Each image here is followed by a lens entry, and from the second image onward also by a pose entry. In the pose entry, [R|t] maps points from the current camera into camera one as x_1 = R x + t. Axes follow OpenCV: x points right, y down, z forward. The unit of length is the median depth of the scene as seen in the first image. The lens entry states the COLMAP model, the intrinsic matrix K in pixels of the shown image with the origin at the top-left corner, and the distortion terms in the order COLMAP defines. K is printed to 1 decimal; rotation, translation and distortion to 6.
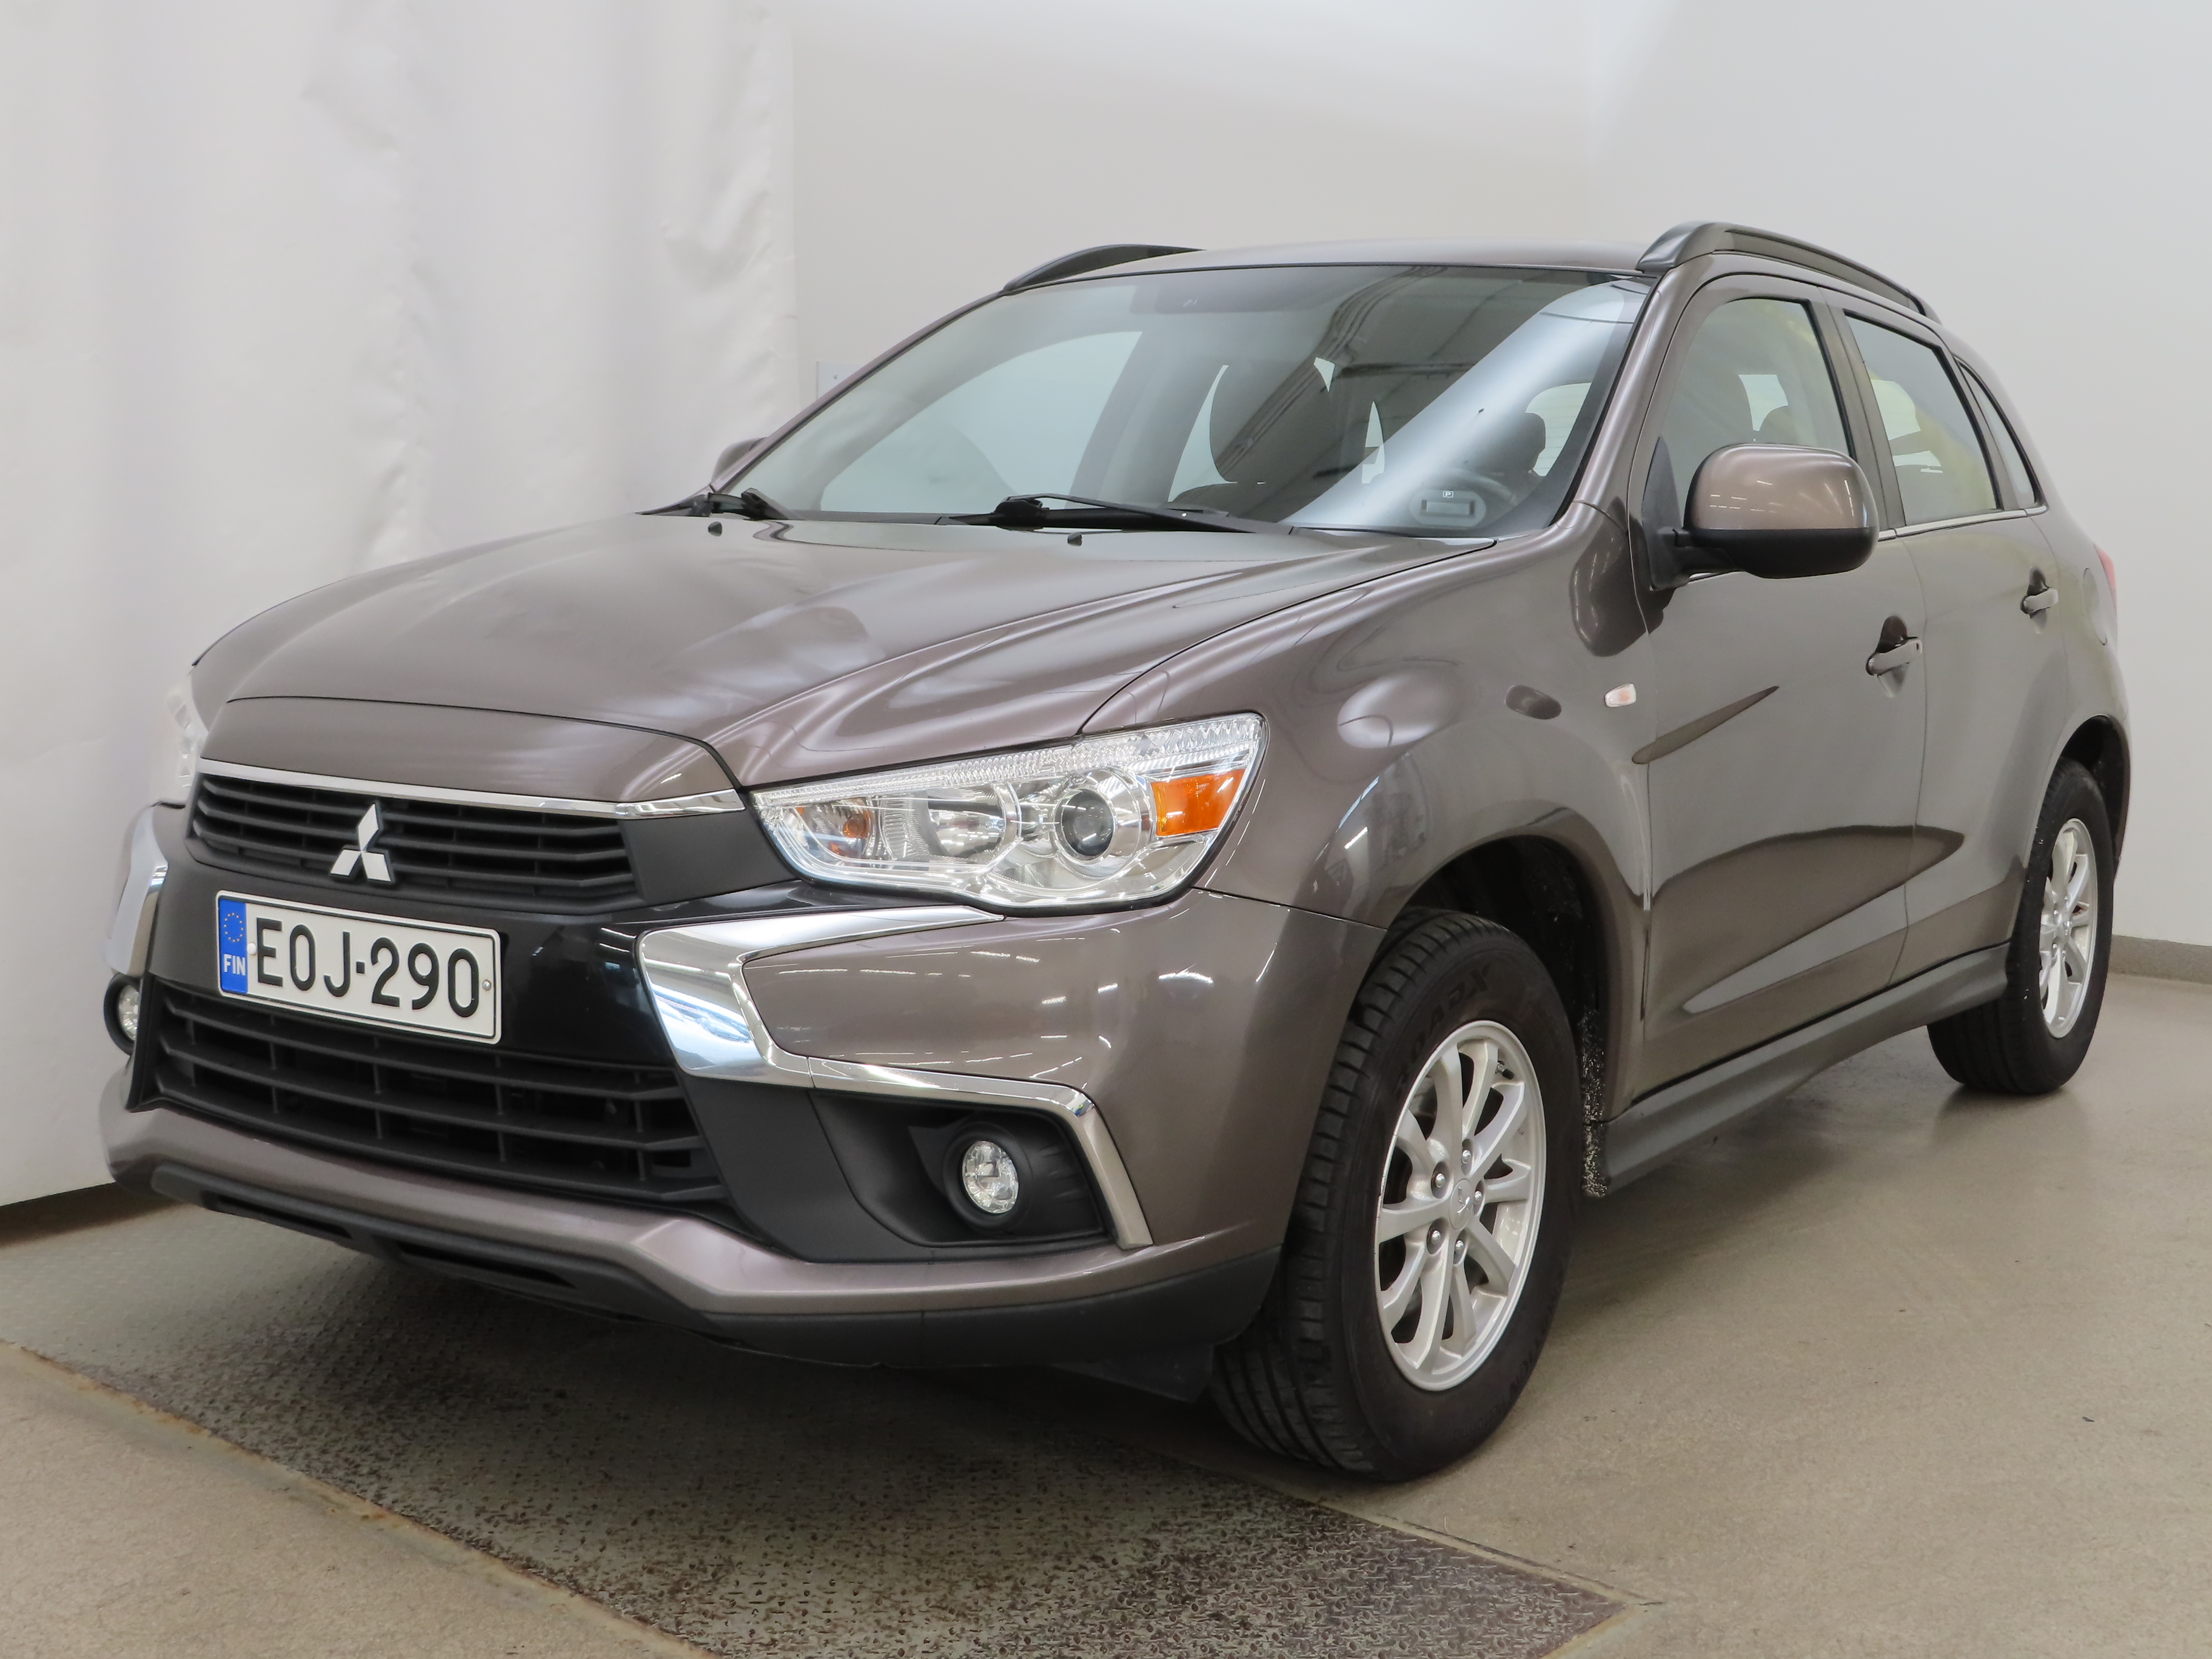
lens RADIAL K [[2724.5, 0, 1097.1], [0, 2724.5, 833.7], [0, 0, 1]] dist [0.001124, 0.000000]
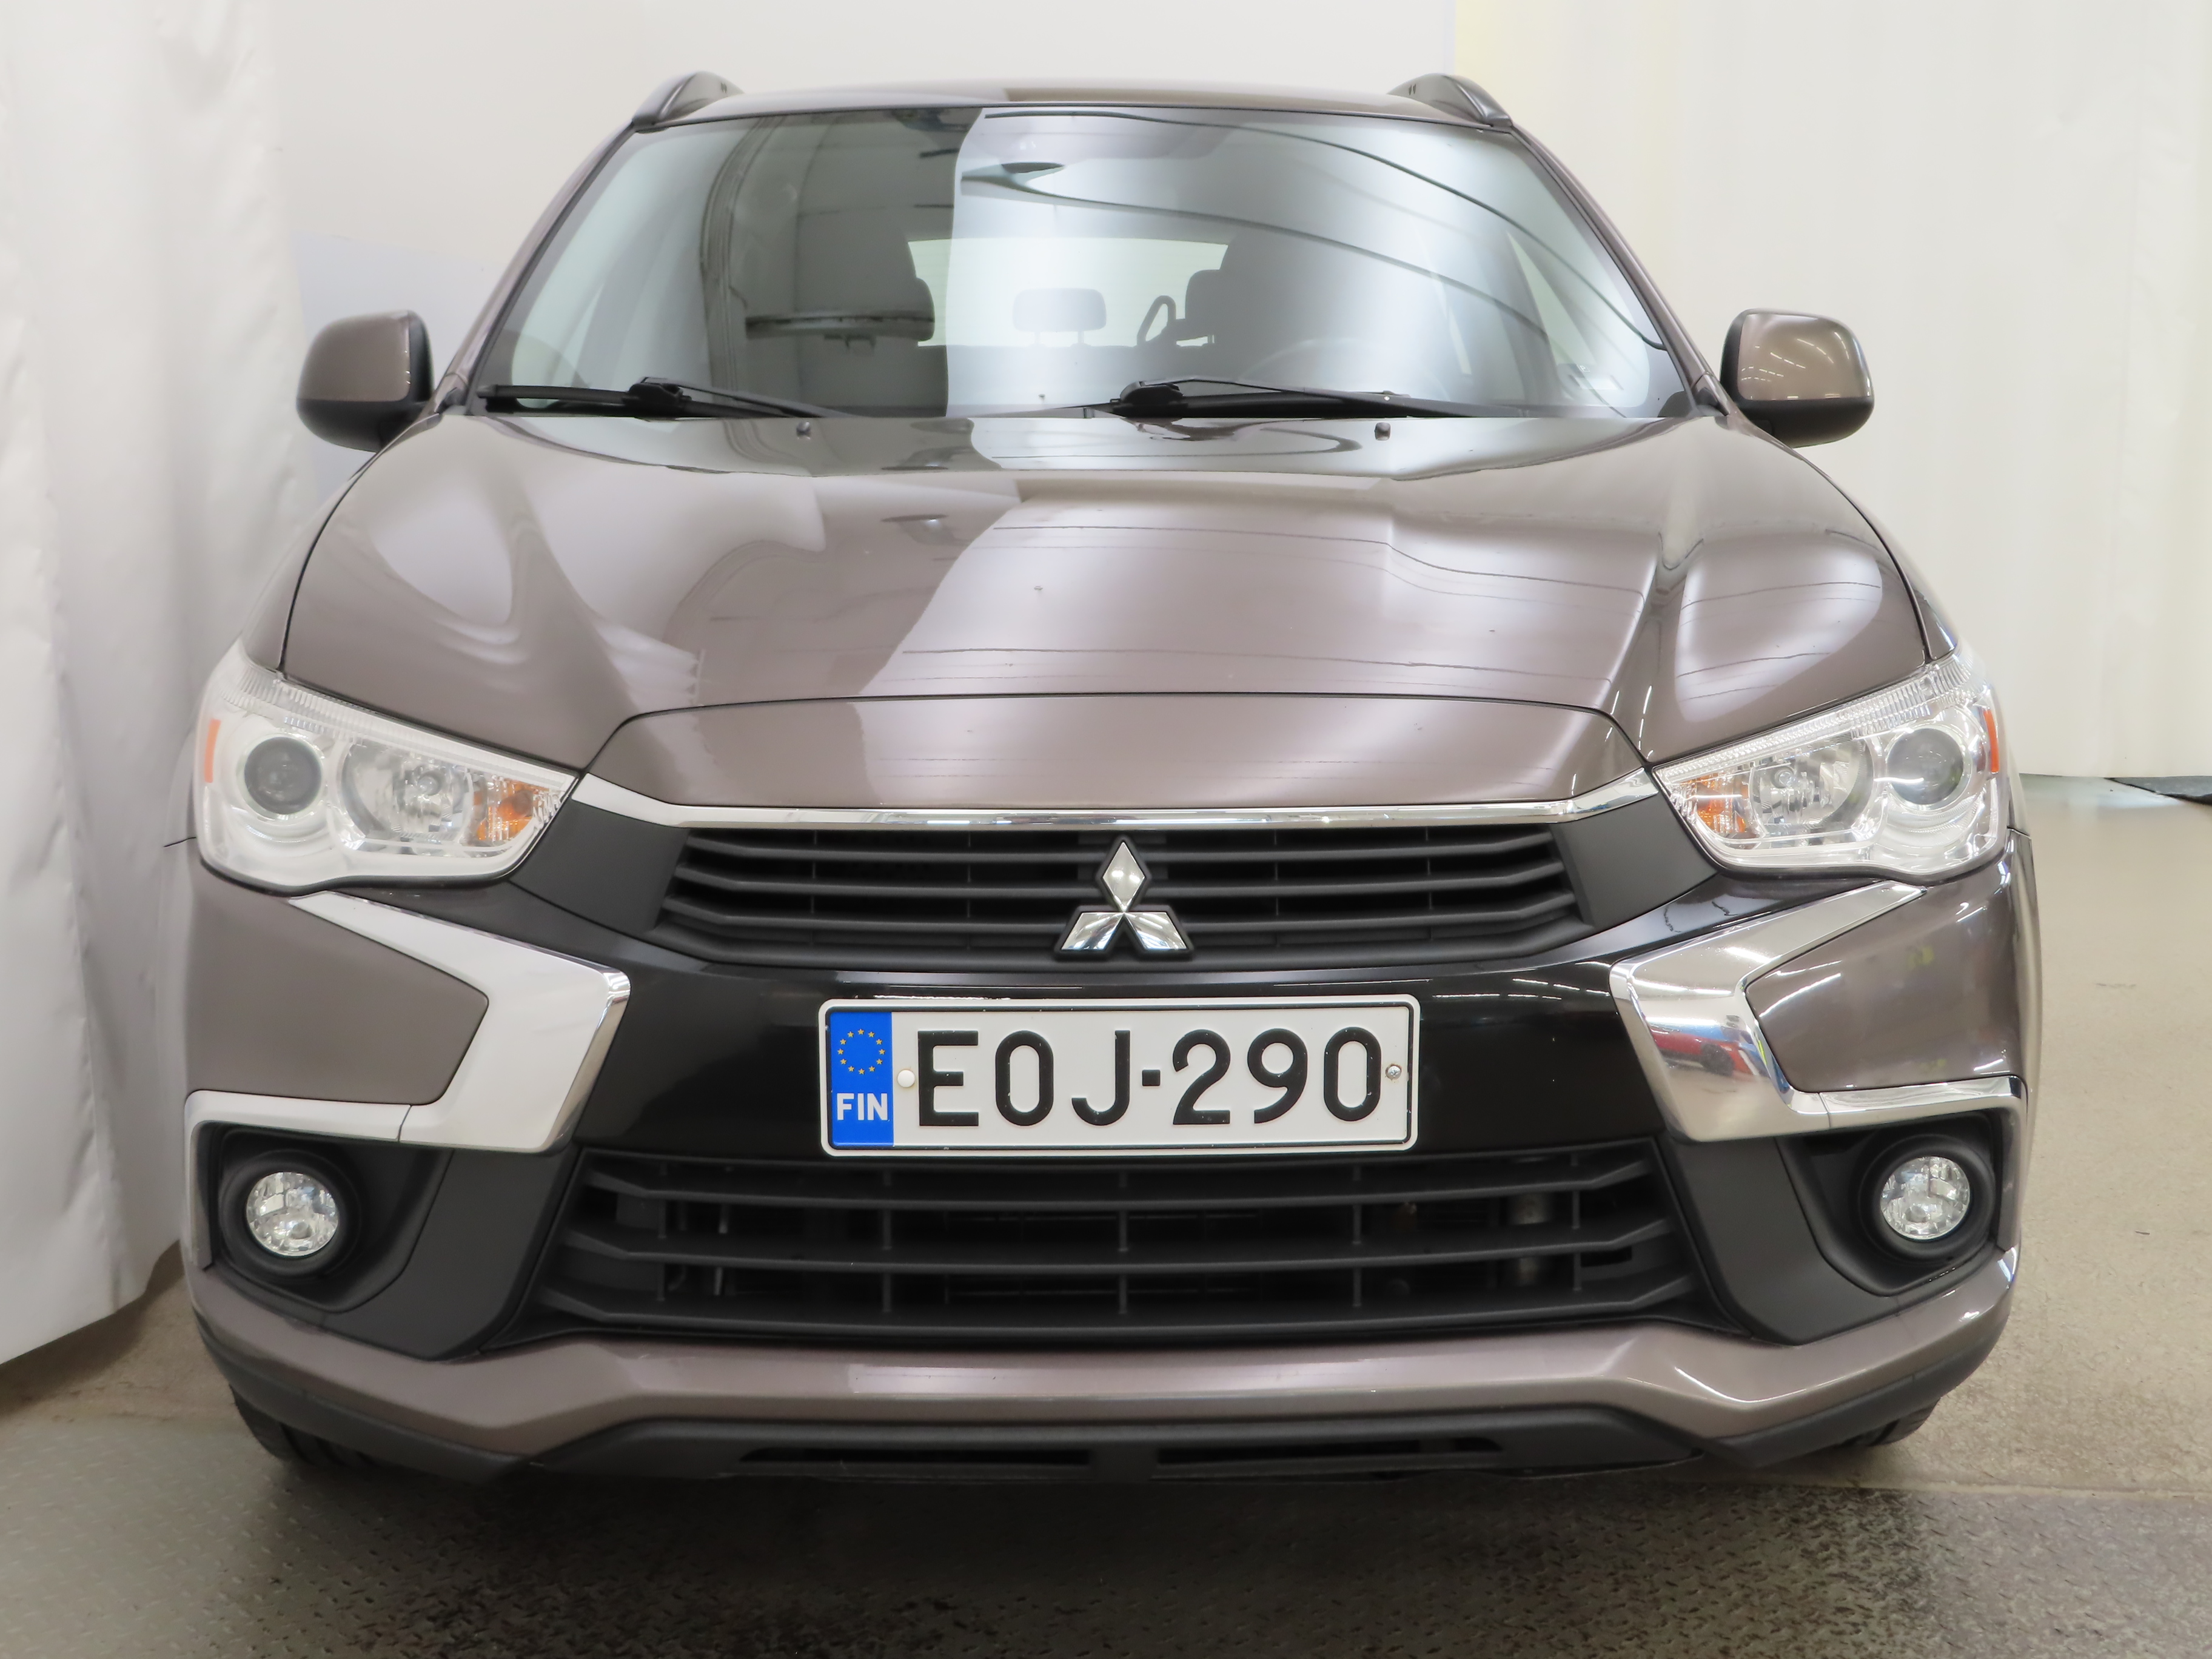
lens RADIAL K [[2724.5, 0, 1113.6], [0, 2724.5, 828.2], [0, 0, 1]] dist [0.001124, 0.000000]
pose [[0.809601, -0.112796, 0.576040, -0.668061], [0.087203, 0.993585, 0.071998, -0.064771], [-0.580466, -0.008057, 0.814244, 0.436782]]
